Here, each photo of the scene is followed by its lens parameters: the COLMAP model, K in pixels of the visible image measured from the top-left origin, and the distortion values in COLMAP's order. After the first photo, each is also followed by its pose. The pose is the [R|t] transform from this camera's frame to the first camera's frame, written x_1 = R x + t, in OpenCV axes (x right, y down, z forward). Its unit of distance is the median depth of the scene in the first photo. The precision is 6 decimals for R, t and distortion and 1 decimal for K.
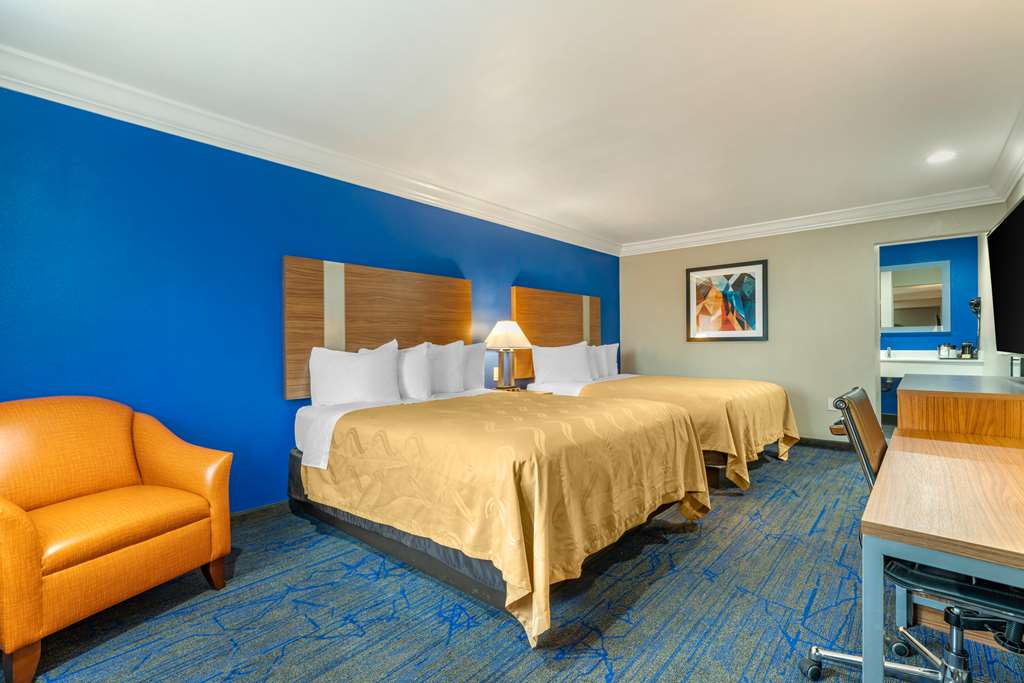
lens RADIAL K [[447.5, 0, 512.0], [0, 447.5, 341.5], [0, 0, 1]] dist [-0.000045, 0.000074]
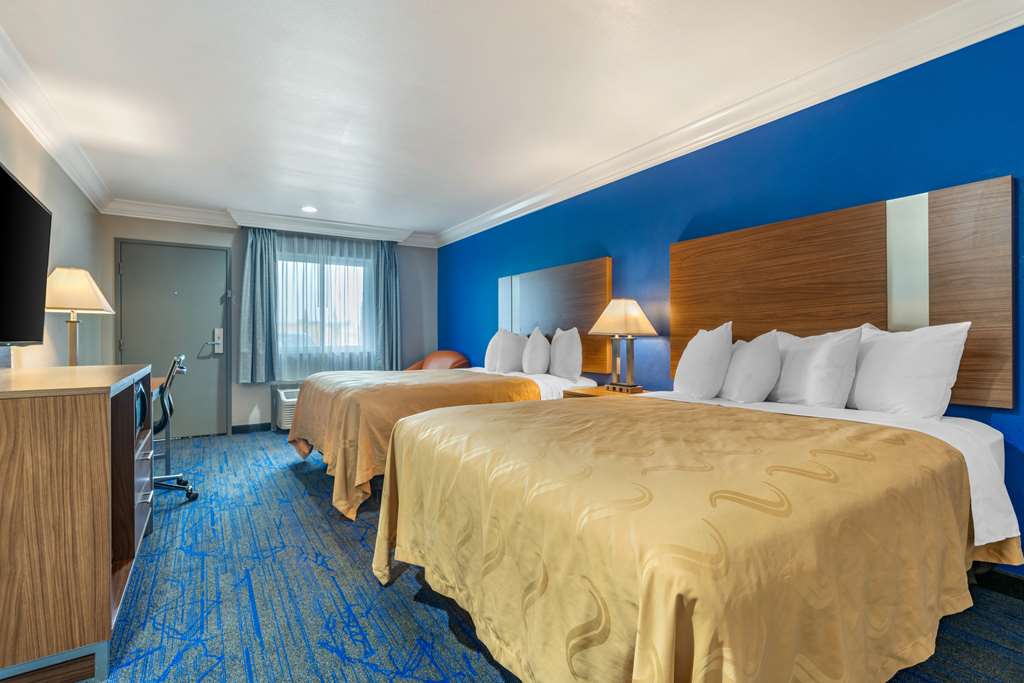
lens RADIAL K [[468.3, 0, 512.0], [0, 468.3, 341.5], [0, 0, 1]] dist [-0.001728, -0.000038]
pose [[-0.252162, 0.013934, -0.967585, 1.067647], [0.012086, 0.999864, 0.011249, 0.016994], [0.967609, -0.008857, -0.252296, 1.324406]]
